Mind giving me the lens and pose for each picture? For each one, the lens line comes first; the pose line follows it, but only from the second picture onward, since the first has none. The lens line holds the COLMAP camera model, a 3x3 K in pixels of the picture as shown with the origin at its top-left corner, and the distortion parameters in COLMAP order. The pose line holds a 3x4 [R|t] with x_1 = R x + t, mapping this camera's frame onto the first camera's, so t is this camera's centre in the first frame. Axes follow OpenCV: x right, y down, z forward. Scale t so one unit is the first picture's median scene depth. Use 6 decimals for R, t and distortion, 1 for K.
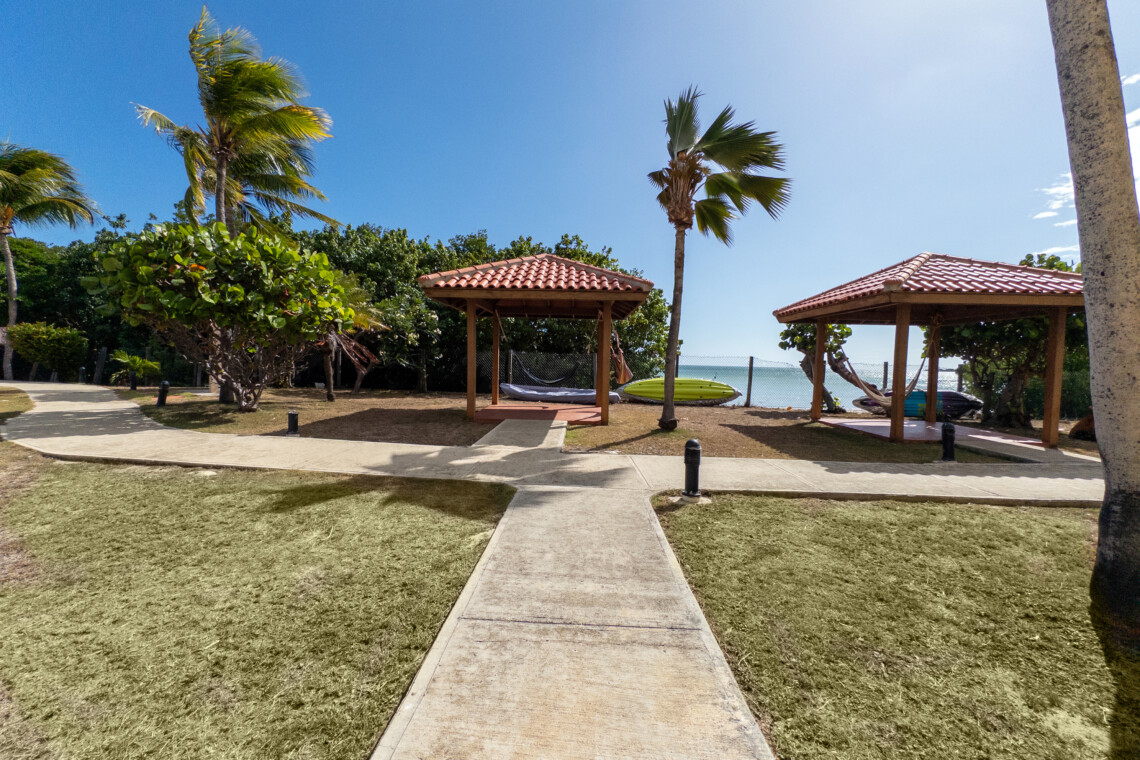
lens RADIAL K [[452.0, 0, 570.0], [0, 452.0, 380.0], [0, 0, 1]] dist [-0.002136, -0.000048]
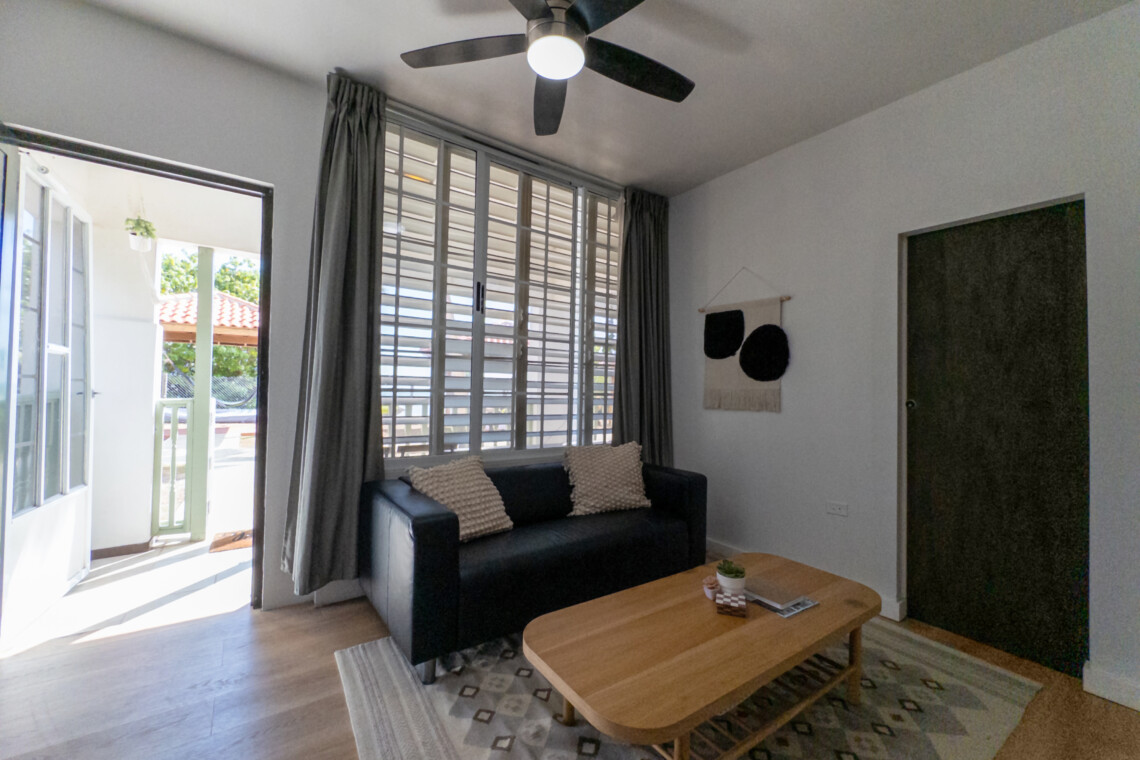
lens RADIAL K [[452.0, 0, 570.0], [0, 452.0, 380.0], [0, 0, 1]] dist [-0.002136, -0.000048]
pose [[0.802638, 0.009262, 0.596394, -0.019960], [0.021423, 0.998787, -0.044342, 0.020374], [-0.596081, 0.048368, 0.801466, -0.536918]]
